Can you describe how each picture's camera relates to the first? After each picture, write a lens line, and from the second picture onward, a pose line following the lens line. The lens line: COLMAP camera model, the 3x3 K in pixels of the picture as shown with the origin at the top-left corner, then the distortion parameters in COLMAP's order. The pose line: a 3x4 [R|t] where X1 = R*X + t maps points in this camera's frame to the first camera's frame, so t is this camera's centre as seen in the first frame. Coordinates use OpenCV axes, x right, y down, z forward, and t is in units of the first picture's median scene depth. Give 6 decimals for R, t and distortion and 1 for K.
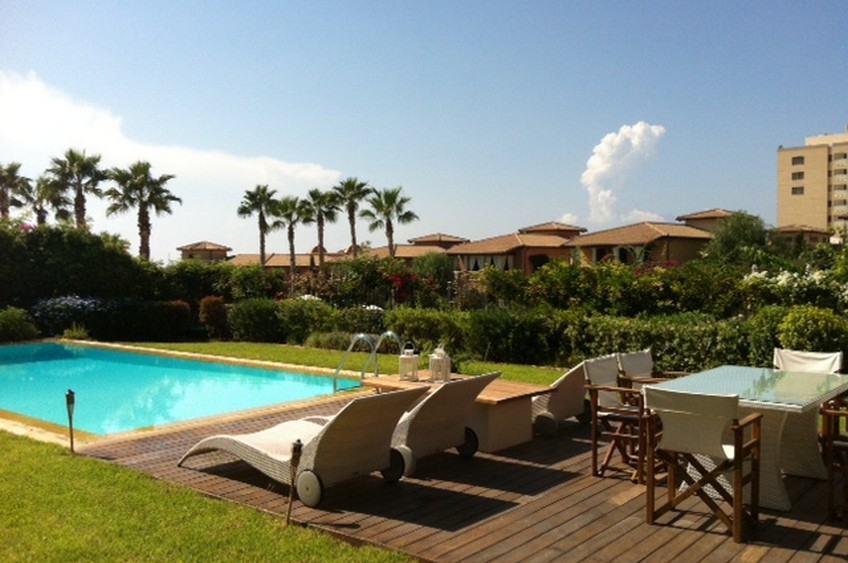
lens RADIAL K [[789.7, 0, 416.8], [0, 789.7, 298.5], [0, 0, 1]] dist [0.107786, -0.270601]
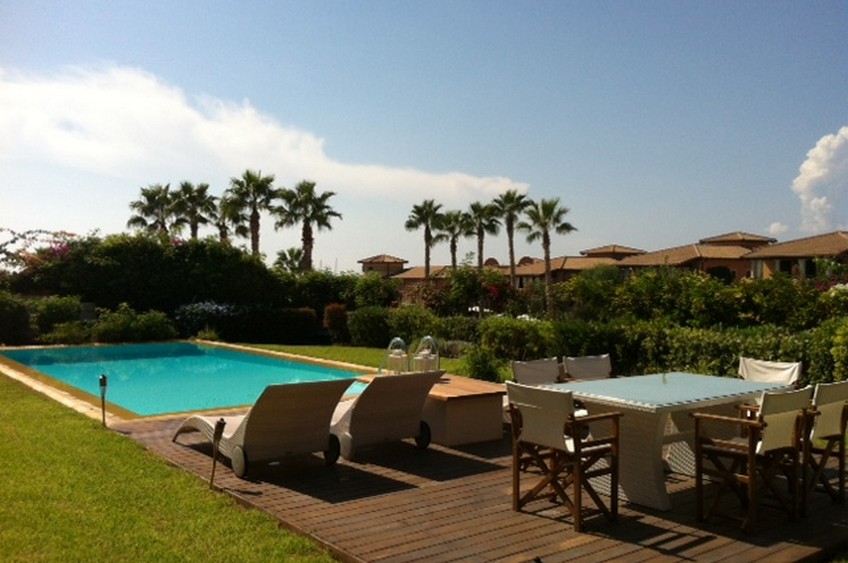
lens RADIAL K [[789.7, 0, 416.8], [0, 789.7, 298.5], [0, 0, 1]] dist [0.107786, -0.270601]
pose [[0.972531, 0.010742, -0.232527, 0.113274], [-0.014431, 0.999795, -0.014169, 0.003743], [0.232328, 0.017135, 0.972487, -0.022257]]
